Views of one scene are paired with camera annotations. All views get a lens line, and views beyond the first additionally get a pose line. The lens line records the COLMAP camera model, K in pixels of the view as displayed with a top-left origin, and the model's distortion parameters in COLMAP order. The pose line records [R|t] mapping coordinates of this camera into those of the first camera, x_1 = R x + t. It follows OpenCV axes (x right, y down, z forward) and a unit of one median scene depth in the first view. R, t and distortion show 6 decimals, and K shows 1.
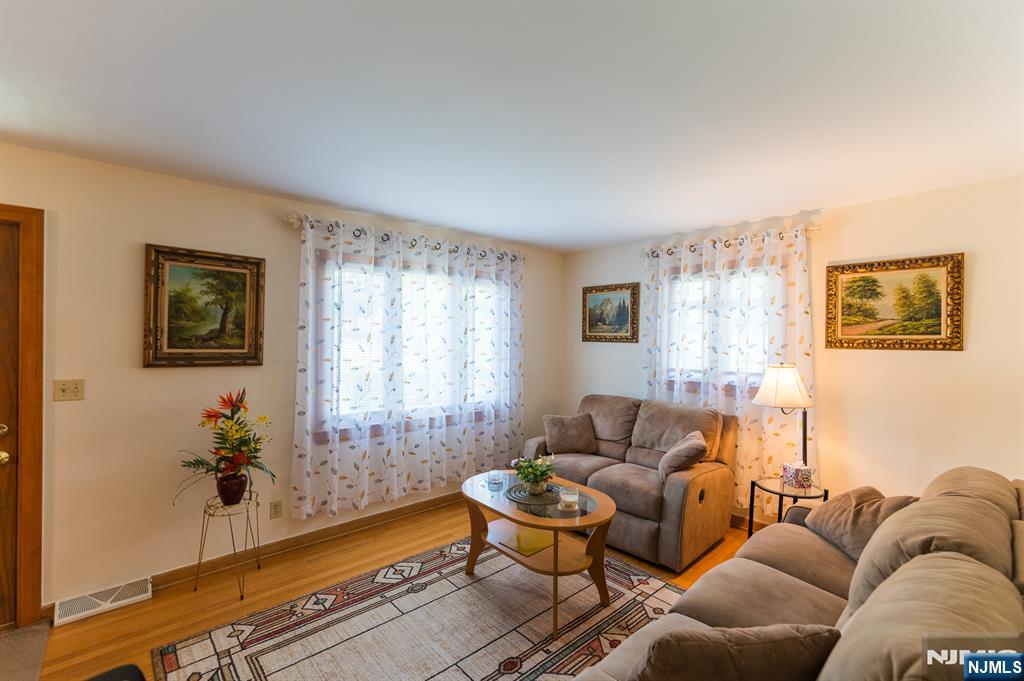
lens RADIAL K [[438.1, 0, 516.0], [0, 438.1, 340.5], [0, 0, 1]] dist [-0.005631, -0.000845]
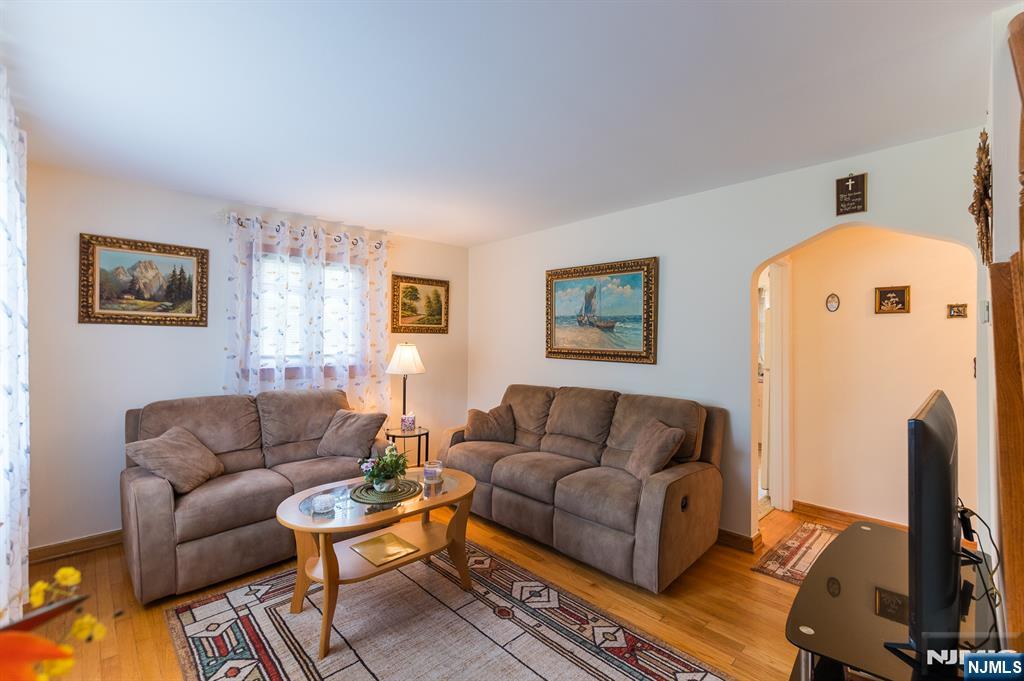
lens RADIAL K [[438.1, 0, 519.7], [0, 438.1, 339.5], [0, 0, 1]] dist [-0.005631, -0.000845]
pose [[-0.031157, -0.010142, 0.999463, -0.699708], [-0.006590, 0.999929, 0.009941, 0.022422], [-0.999493, -0.006277, -0.031222, 0.621912]]
